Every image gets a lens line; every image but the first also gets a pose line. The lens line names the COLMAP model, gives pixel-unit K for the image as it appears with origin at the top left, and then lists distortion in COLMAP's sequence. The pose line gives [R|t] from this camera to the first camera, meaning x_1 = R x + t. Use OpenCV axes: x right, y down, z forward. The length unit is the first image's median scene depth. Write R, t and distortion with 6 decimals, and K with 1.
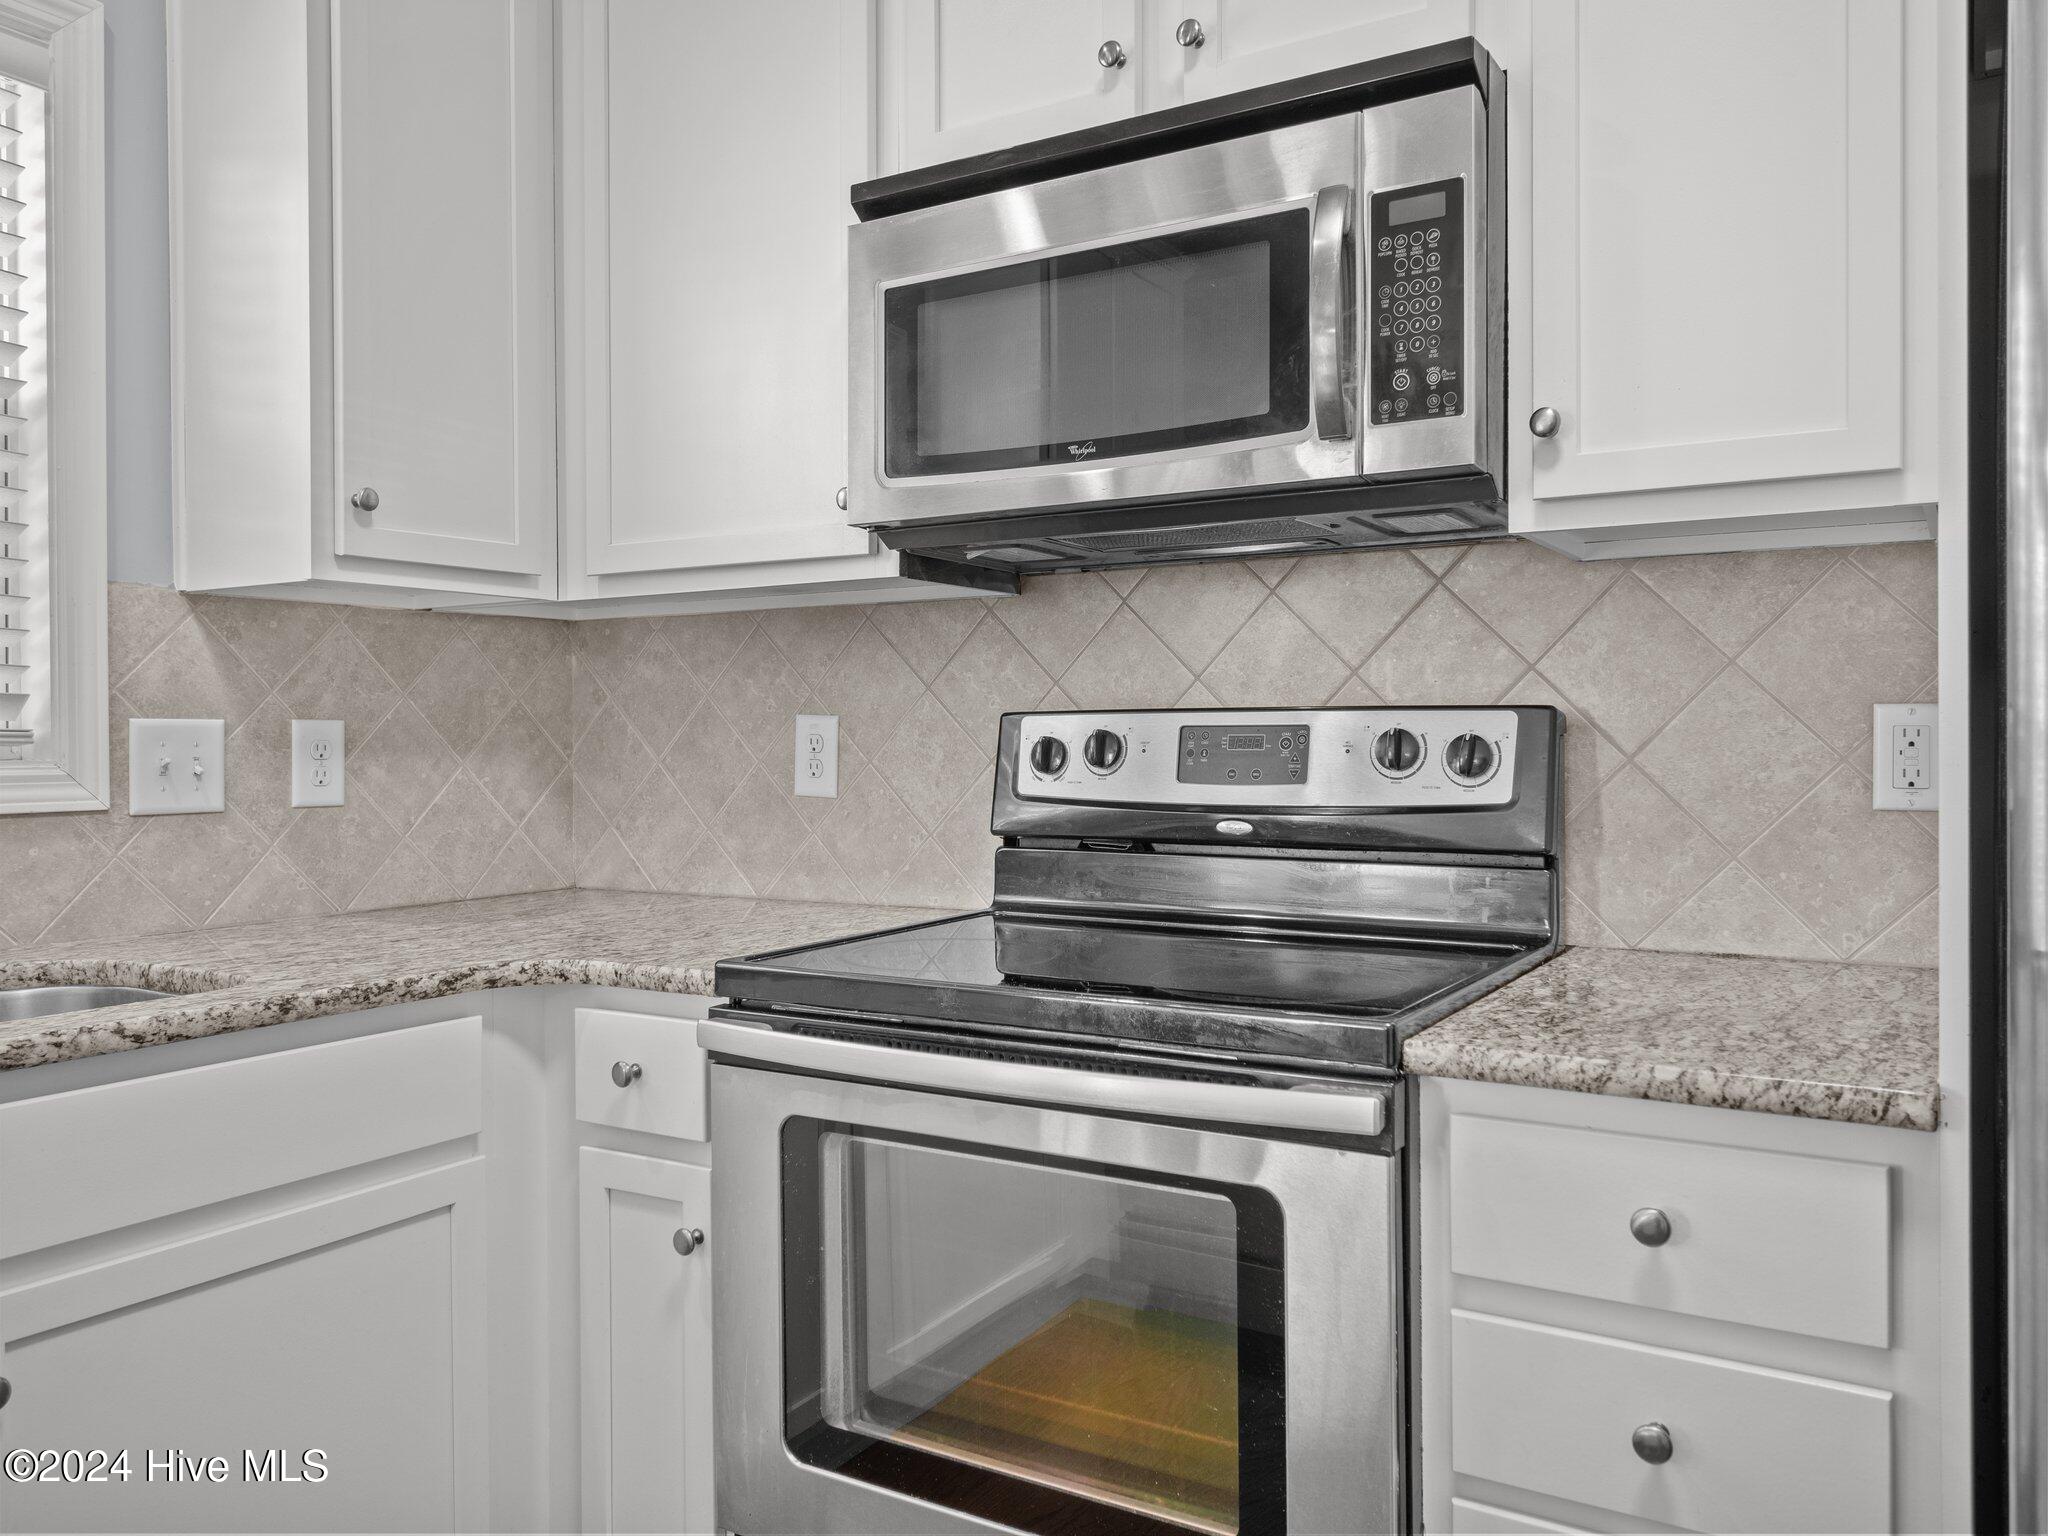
lens RADIAL K [[1549.1, 0, 1018.3], [0, 1549.1, 746.0], [0, 0, 1]] dist [0.002852, 0.004145]
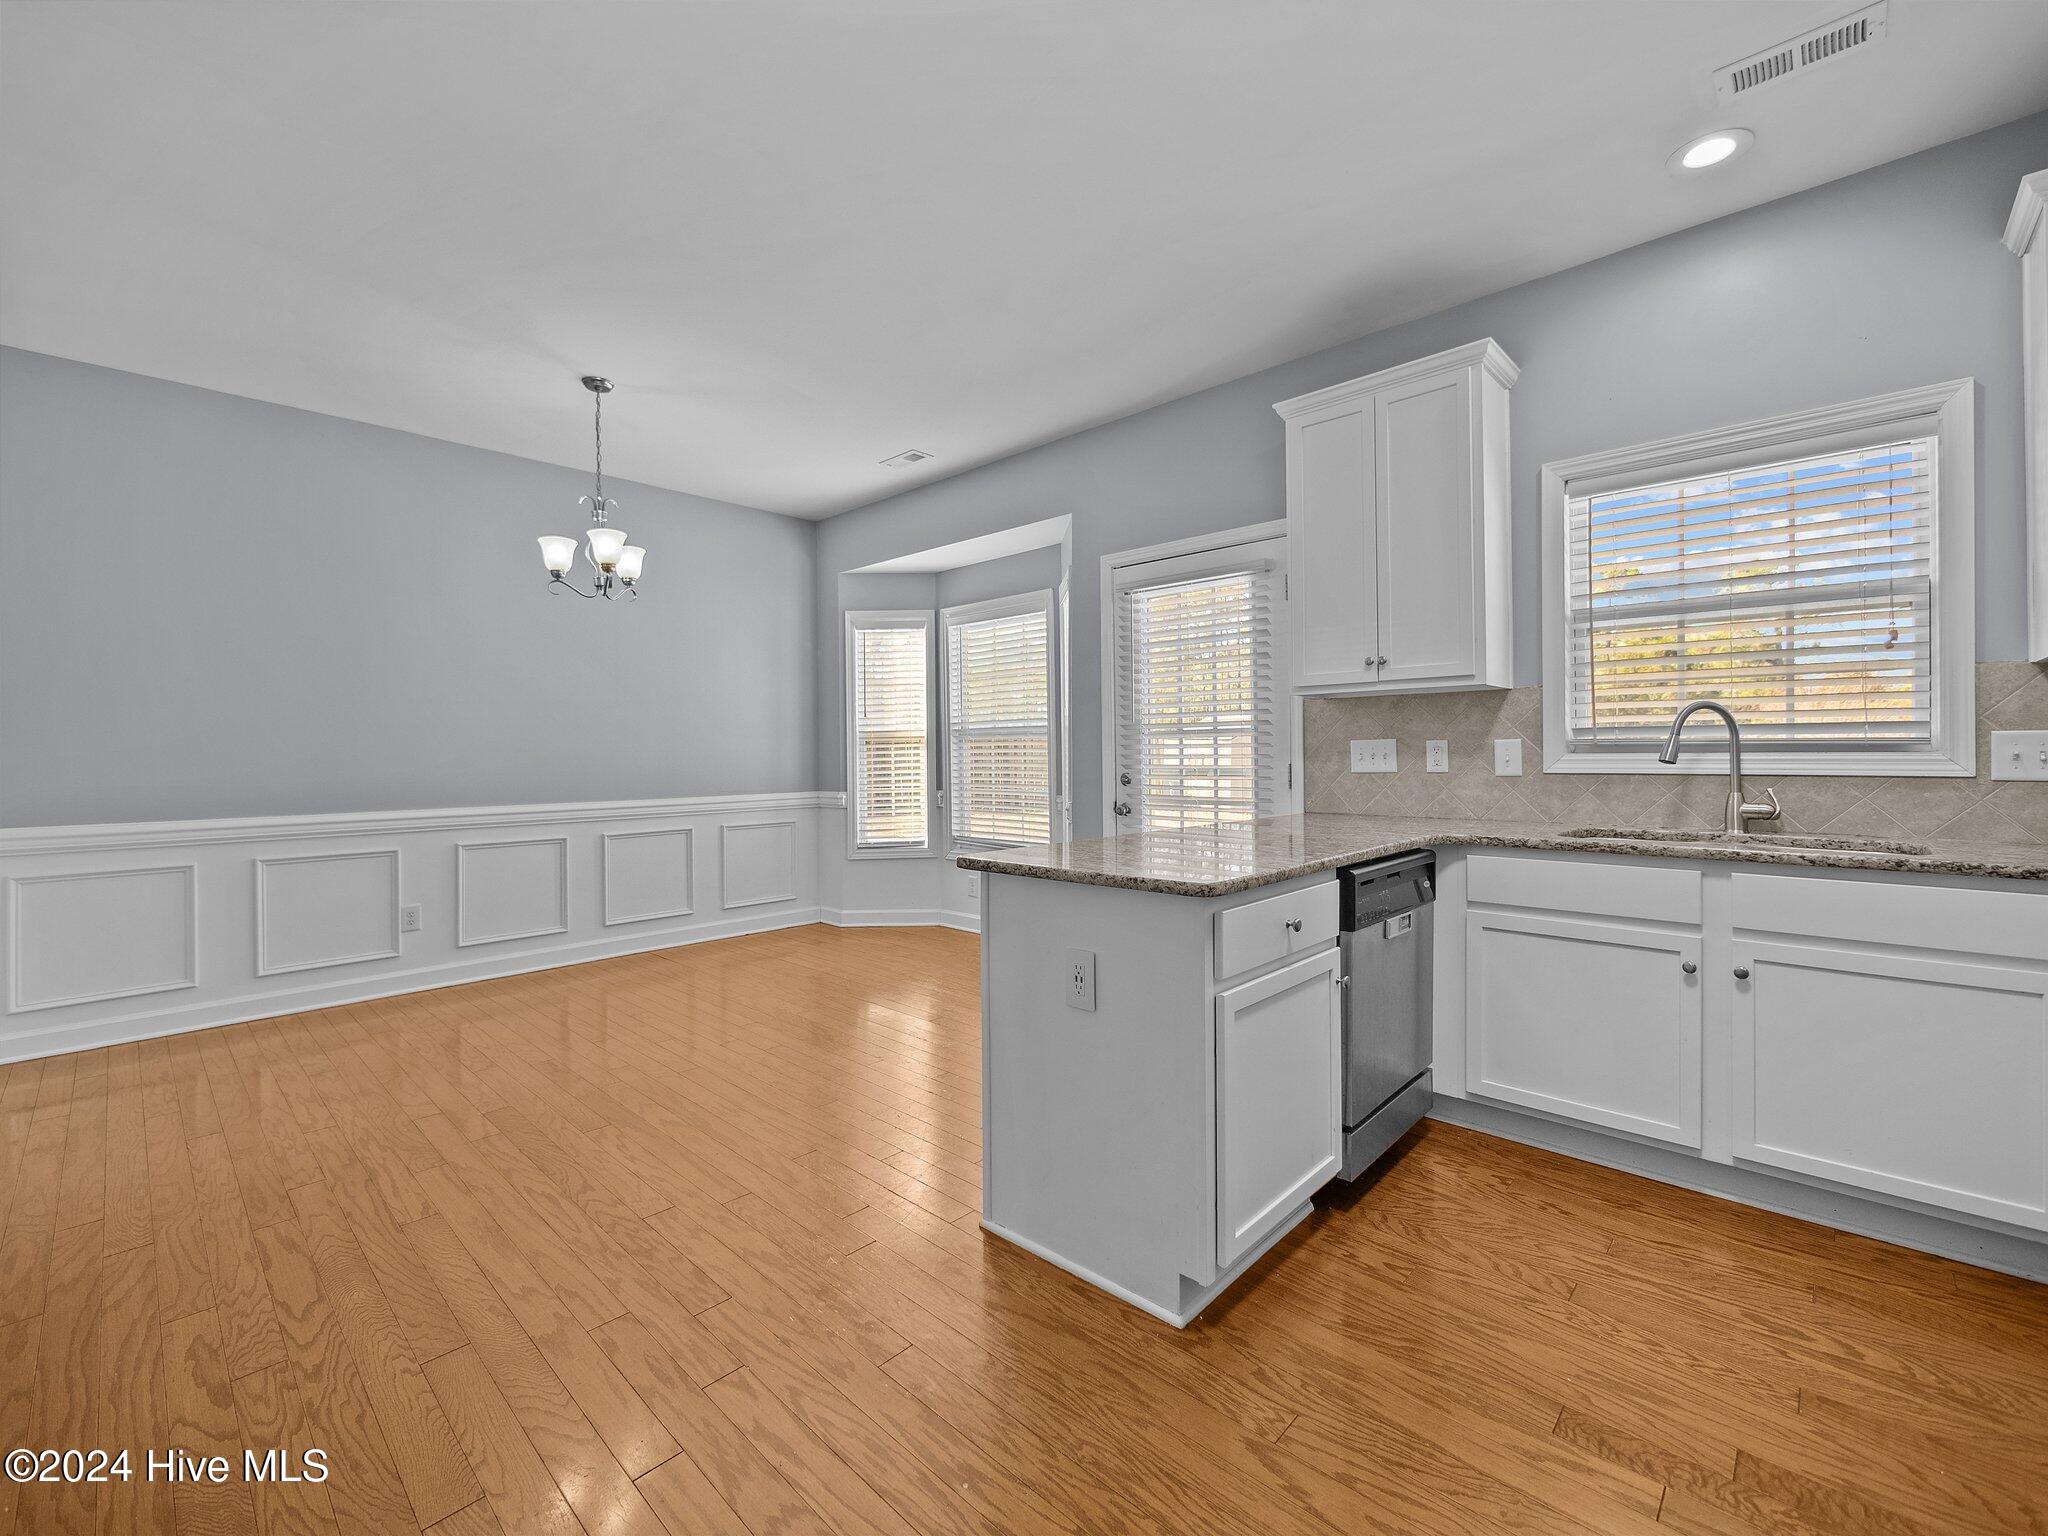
lens RADIAL K [[870.2, 0, 1025.0], [0, 870.2, 753.0], [0, 0, 1]] dist [-0.000741, -0.000588]
pose [[-0.202602, 0.008994, -0.979220, 0.736323], [0.004993, 0.999954, 0.008151, -0.004994], [0.979248, -0.003238, -0.202638, 0.020796]]
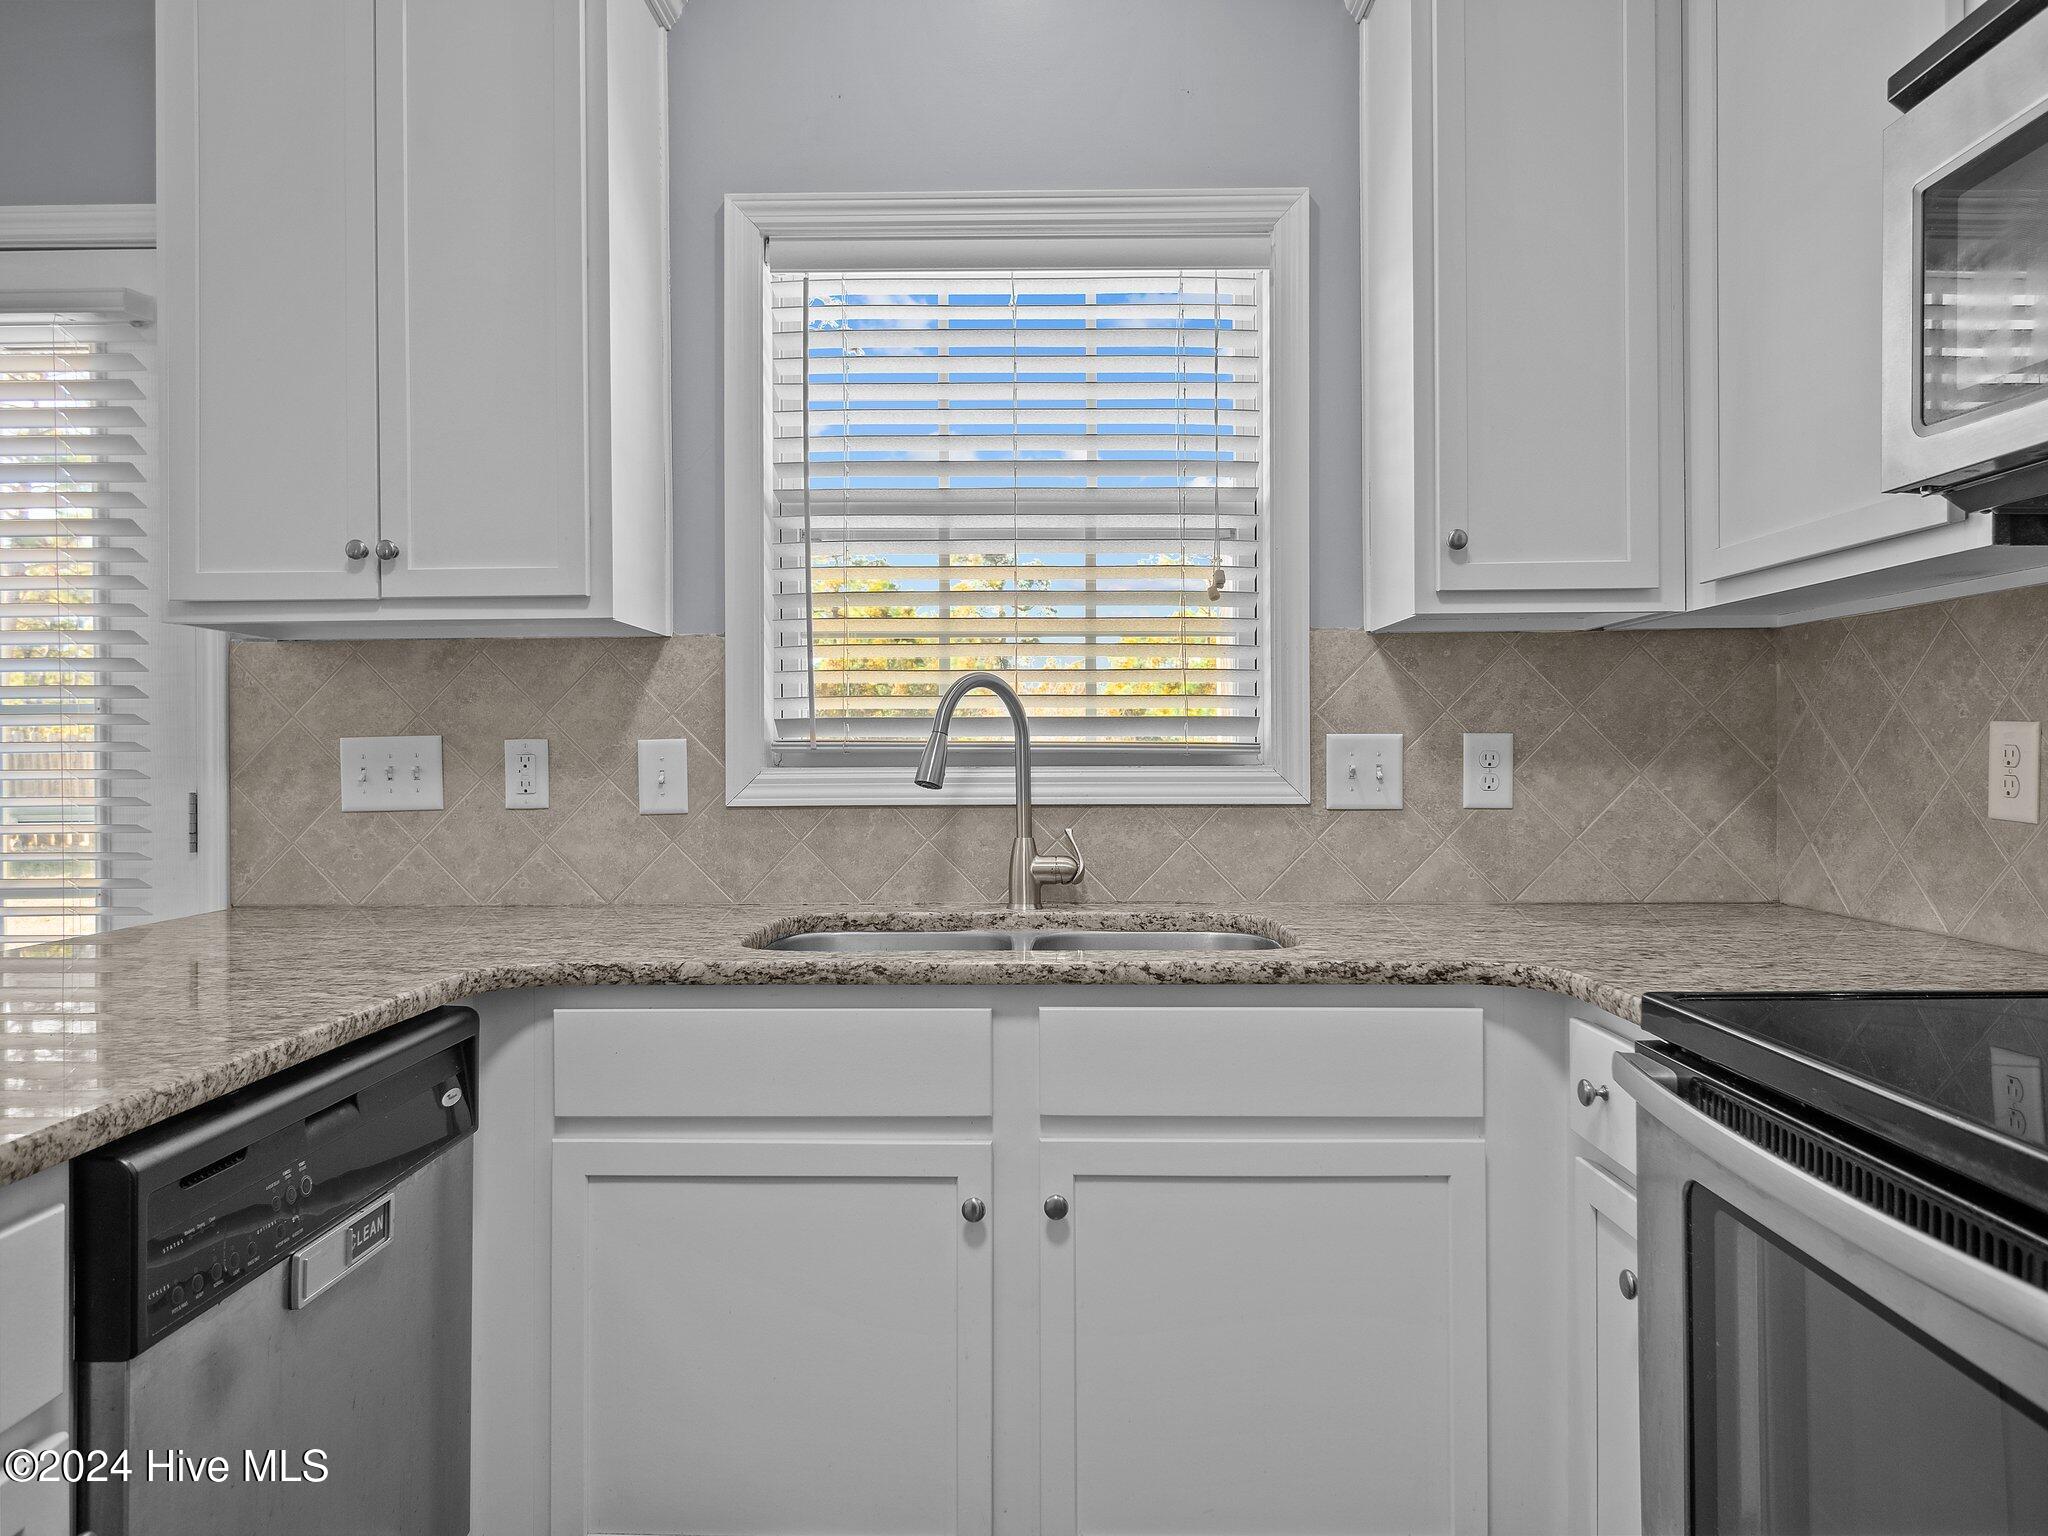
lens RADIAL K [[1313.1, 0, 1027.0], [0, 1313.1, 750.9], [0, 0, 1]] dist [0.005442, -0.001439]
pose [[0.508191, 0.002249, -0.861241, 0.234357], [-0.002829, 0.999996, 0.000941, -0.003966], [0.861240, 0.001958, 0.508195, 0.224643]]
